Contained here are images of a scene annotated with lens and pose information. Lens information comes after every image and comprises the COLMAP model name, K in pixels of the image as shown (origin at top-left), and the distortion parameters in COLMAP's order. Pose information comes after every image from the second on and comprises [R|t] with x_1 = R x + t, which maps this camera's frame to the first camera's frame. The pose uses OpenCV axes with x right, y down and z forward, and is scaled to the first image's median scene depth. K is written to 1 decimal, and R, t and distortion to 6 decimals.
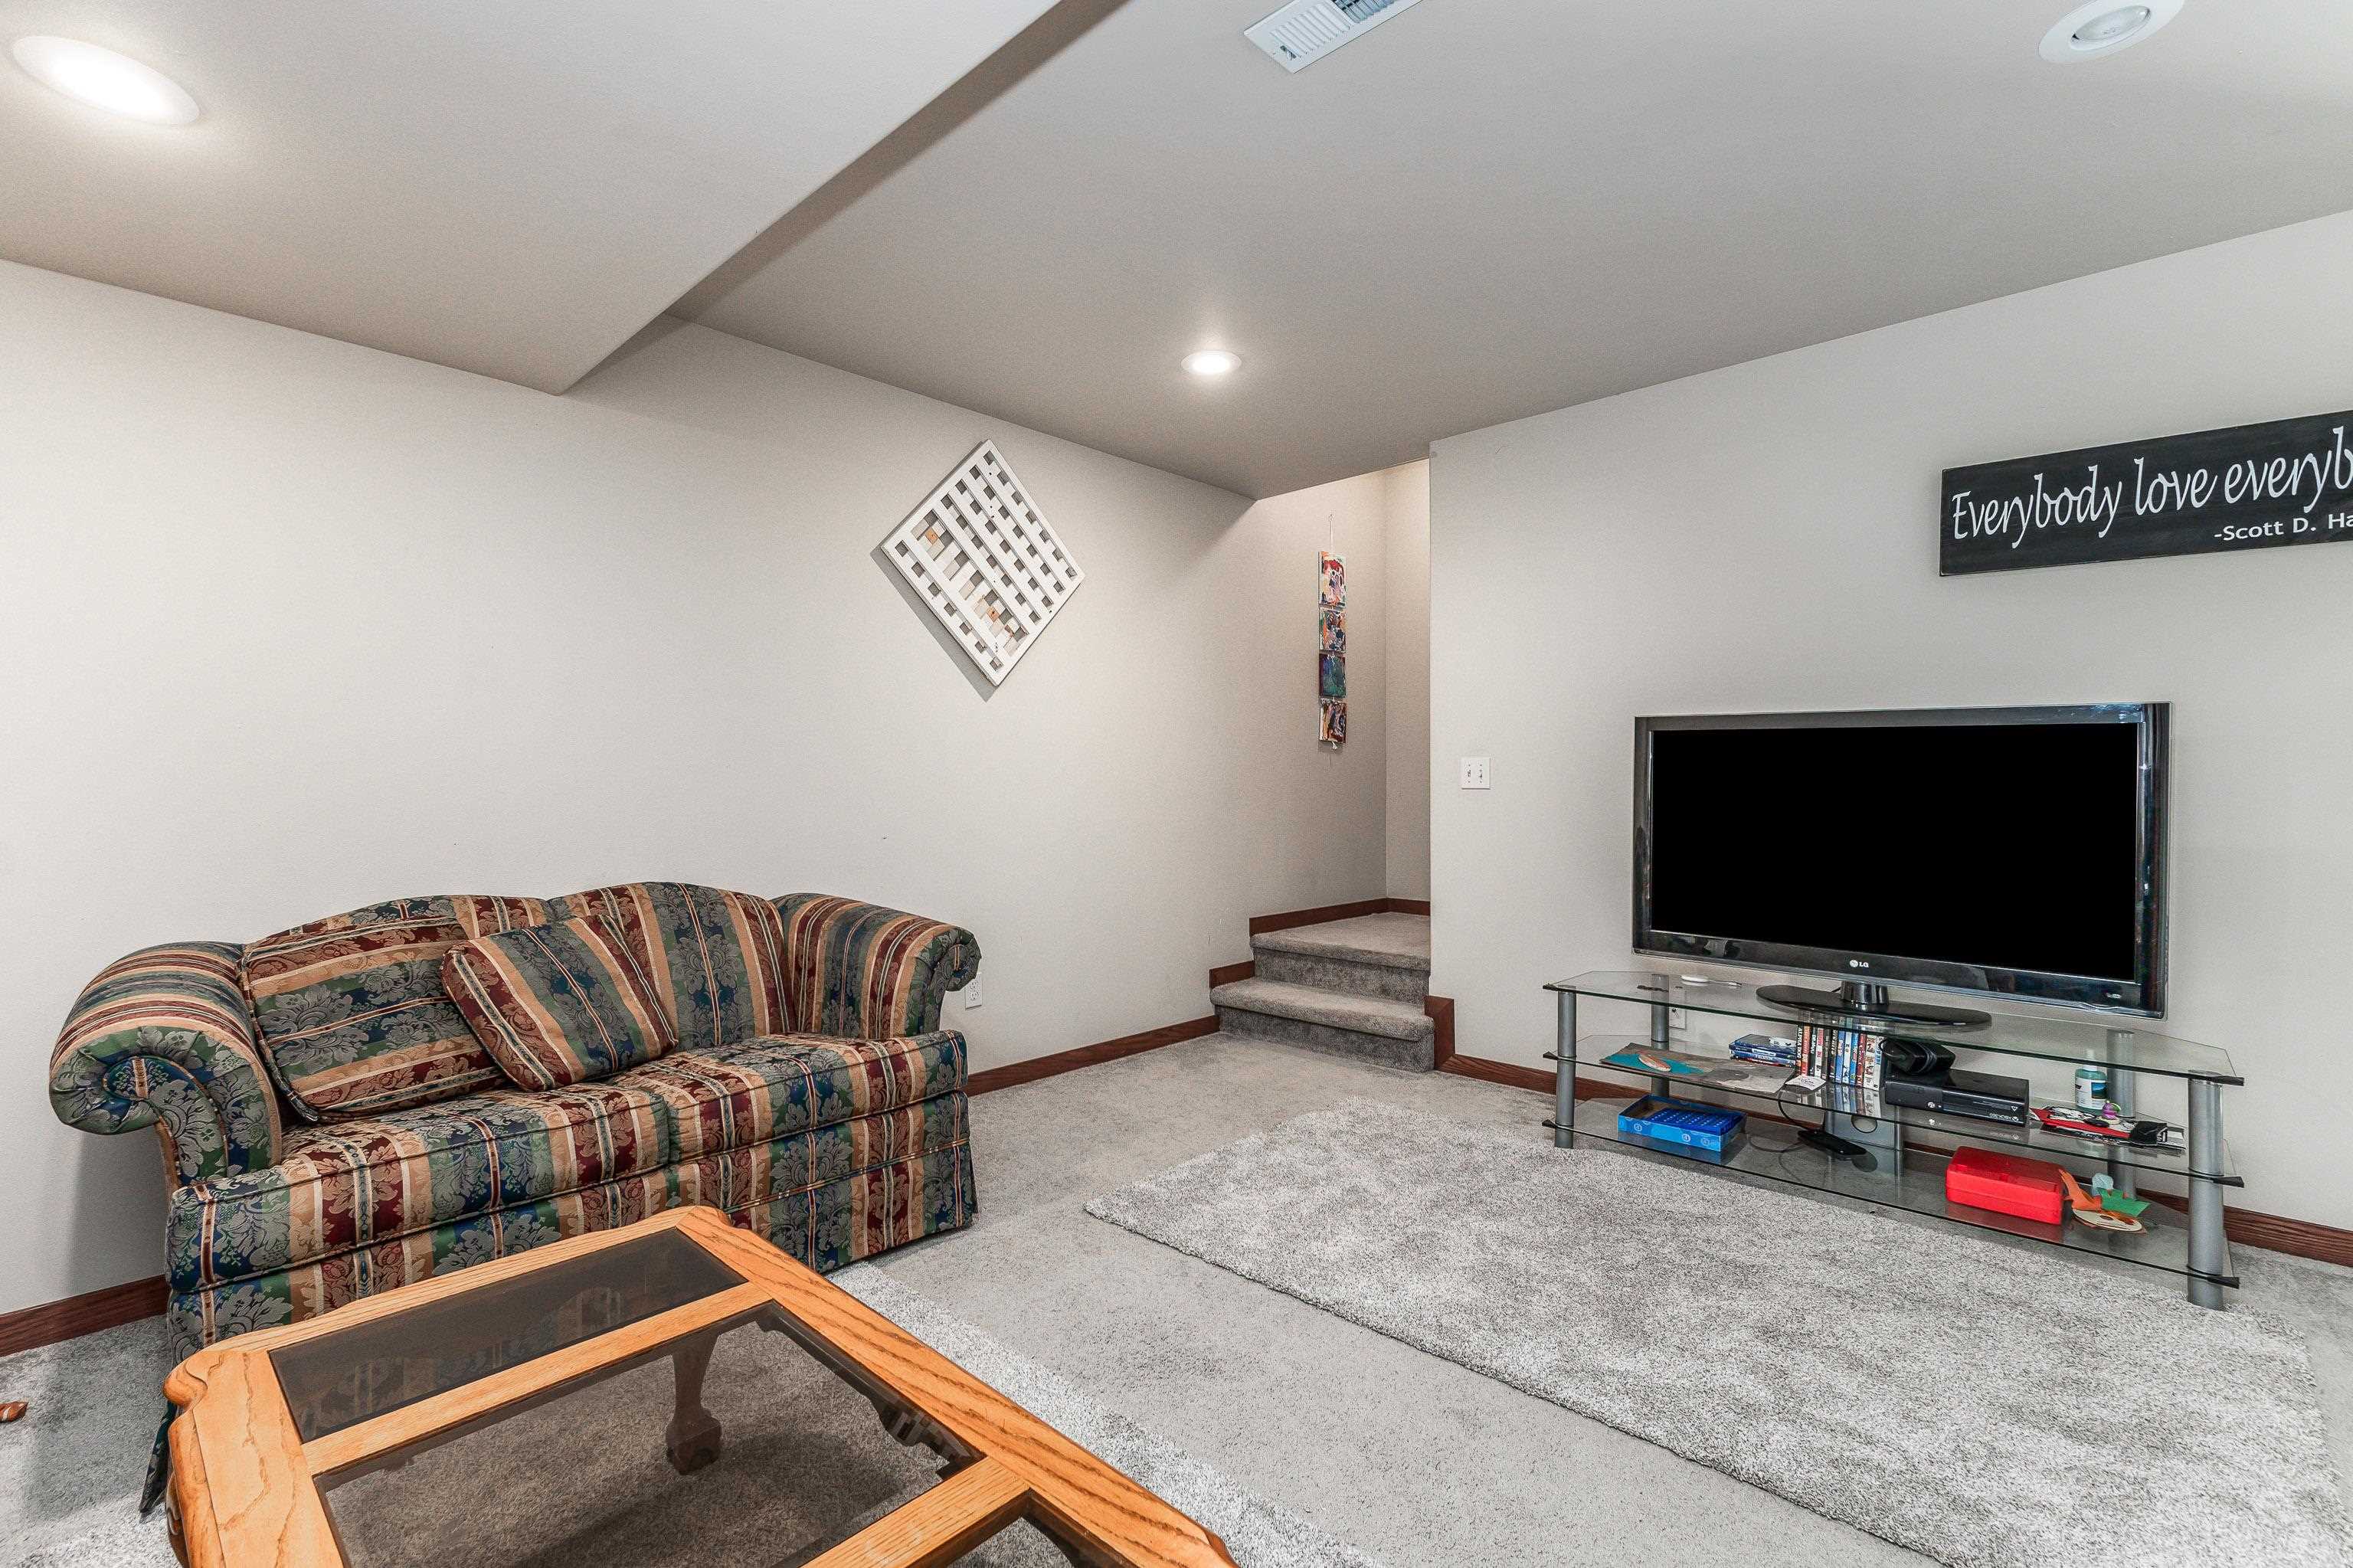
lens RADIAL K [[1037.7, 0, 1179.7], [0, 1037.7, 766.3], [0, 0, 1]] dist [0.008069, 0.000189]
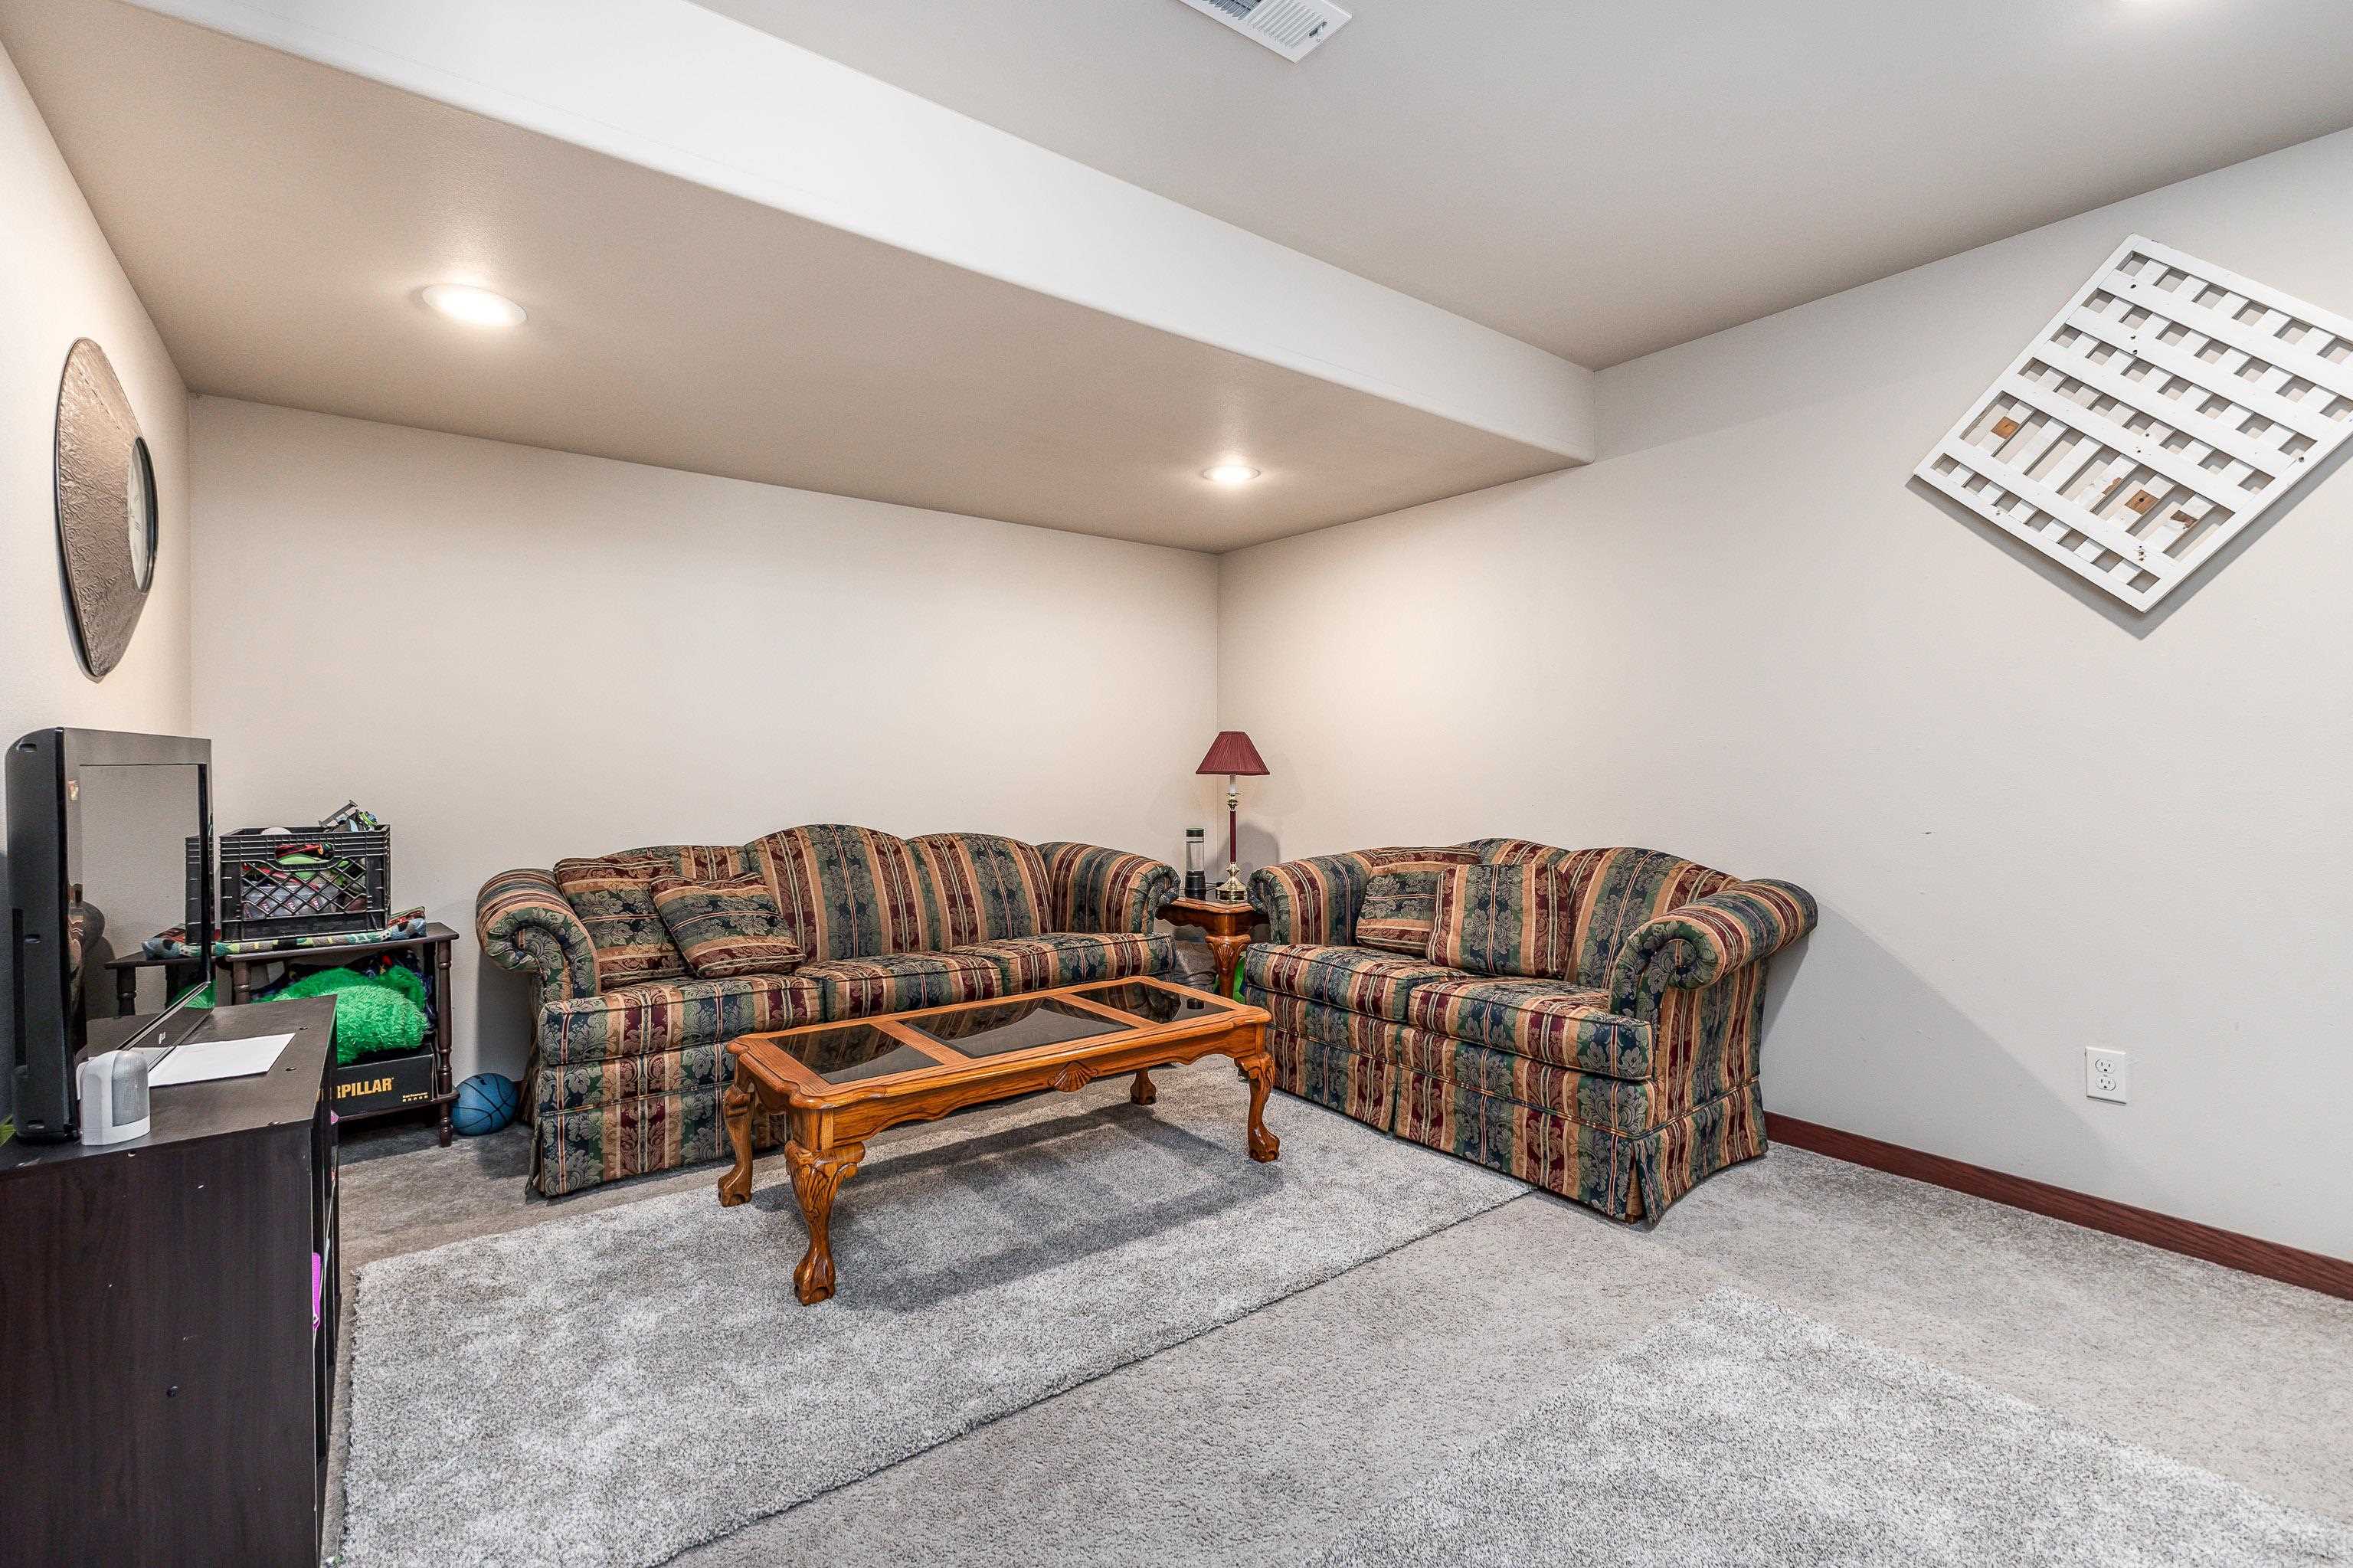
lens RADIAL K [[1049.1, 0, 1176.3], [0, 1049.1, 774.6], [0, 0, 1]] dist [0.009060, -0.000951]
pose [[-0.167267, 0.011204, -0.985848, 0.599983], [0.010522, 0.999899, 0.009579, 0.009107], [0.985856, -0.008771, -0.167368, 0.553018]]
